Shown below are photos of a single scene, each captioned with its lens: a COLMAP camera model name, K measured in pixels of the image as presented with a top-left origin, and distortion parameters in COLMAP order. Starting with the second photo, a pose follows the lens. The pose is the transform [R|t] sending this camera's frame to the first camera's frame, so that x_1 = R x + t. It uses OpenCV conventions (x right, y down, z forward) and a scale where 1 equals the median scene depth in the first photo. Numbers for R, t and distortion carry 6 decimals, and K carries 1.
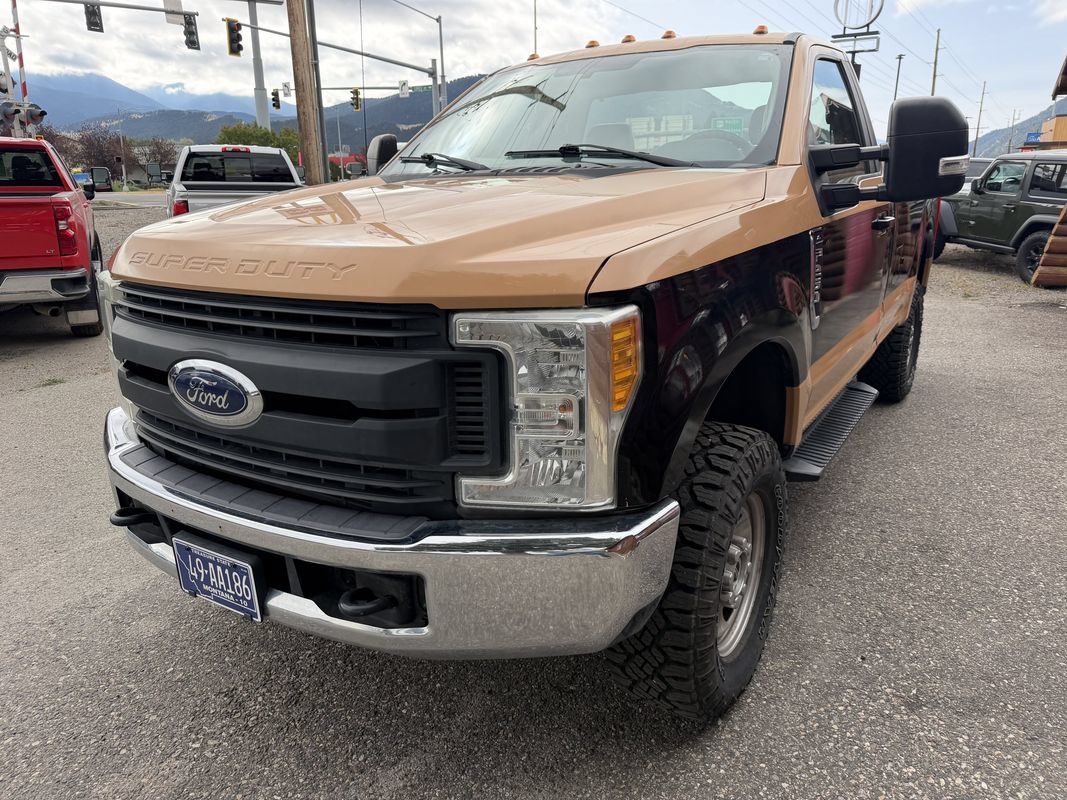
lens RADIAL K [[752.4, 0, 526.5], [0, 752.4, 399.5], [0, 0, 1]] dist [0.071811, -0.103820]
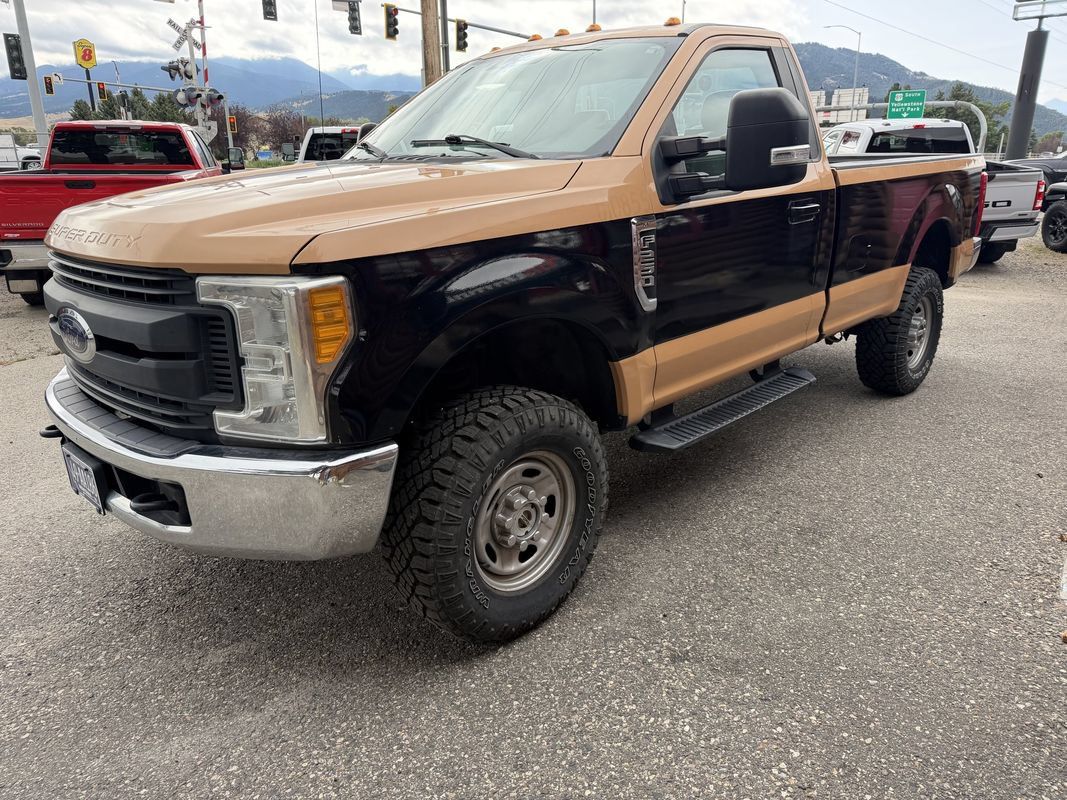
lens RADIAL K [[747.4, 0, 533.5], [0, 747.4, 400.0], [0, 0, 1]] dist [0.125190, -0.206039]
pose [[0.978717, 0.064885, -0.194686, 0.497032], [-0.059427, 0.997662, 0.033753, 0.009847], [0.196421, -0.021465, 0.980285, -0.094303]]
